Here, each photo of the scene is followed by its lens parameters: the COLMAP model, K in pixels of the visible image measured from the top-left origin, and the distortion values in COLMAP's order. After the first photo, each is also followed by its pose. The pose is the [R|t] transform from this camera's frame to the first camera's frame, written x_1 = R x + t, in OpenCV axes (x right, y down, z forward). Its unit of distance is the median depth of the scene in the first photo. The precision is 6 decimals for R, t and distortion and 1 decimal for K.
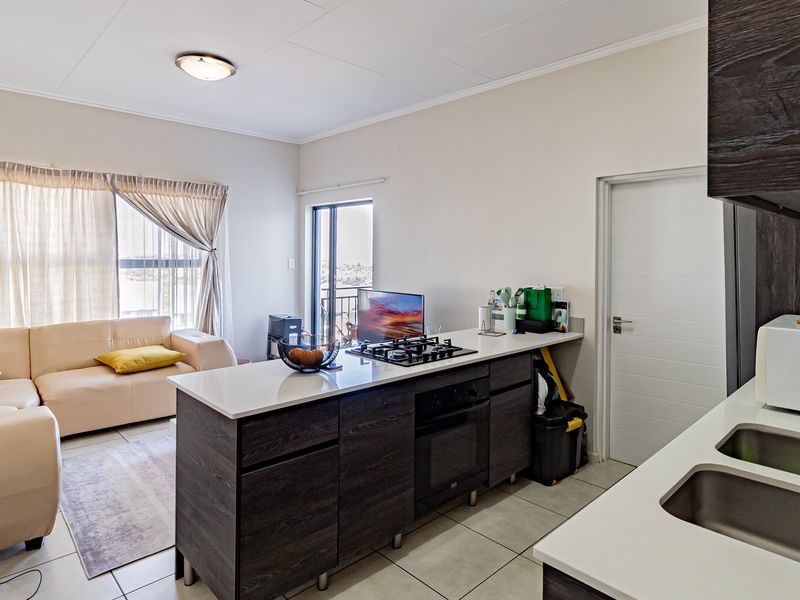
lens RADIAL K [[493.9, 0, 399.9], [0, 493.9, 256.9], [0, 0, 1]] dist [-0.003558, 0.000339]
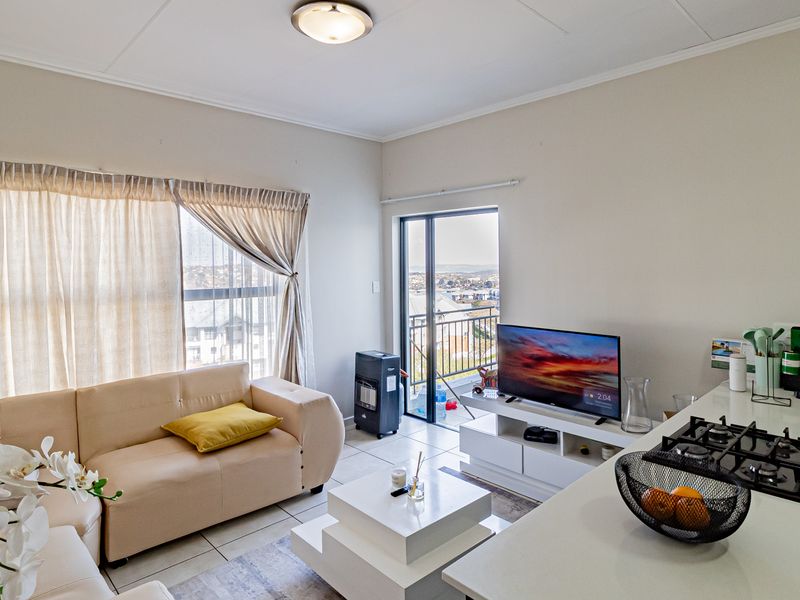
lens RADIAL K [[493.9, 0, 399.9], [0, 493.9, 256.9], [0, 0, 1]] dist [-0.003558, 0.000339]
pose [[0.999830, -0.018162, 0.003139, -0.253216], [0.018213, 0.999691, -0.016901, -0.030742], [-0.002831, 0.016955, 0.999852, 0.248414]]
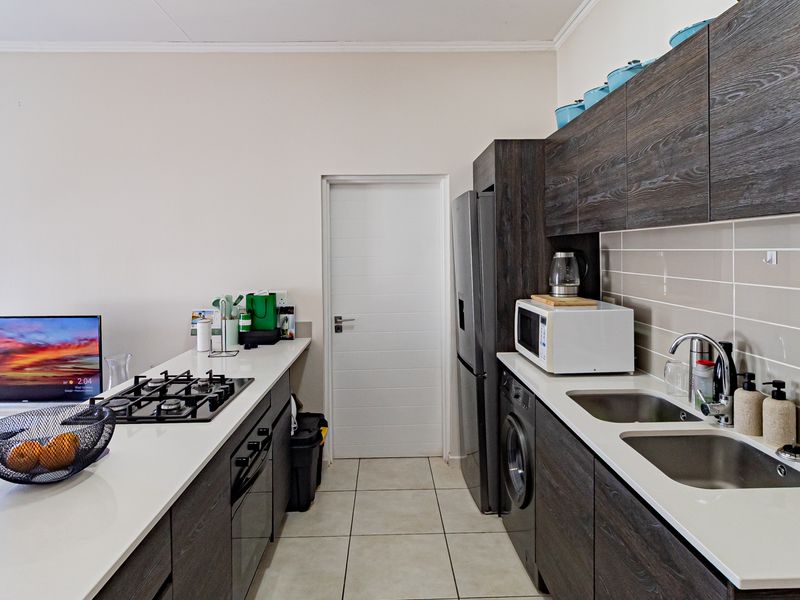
lens RADIAL K [[493.9, 0, 399.9], [0, 493.9, 256.9], [0, 0, 1]] dist [-0.003558, 0.000339]
pose [[0.669122, -0.021529, 0.742840, -0.174000], [0.020097, 0.999739, 0.010871, -0.005959], [-0.742880, 0.007655, 0.669380, 0.184922]]
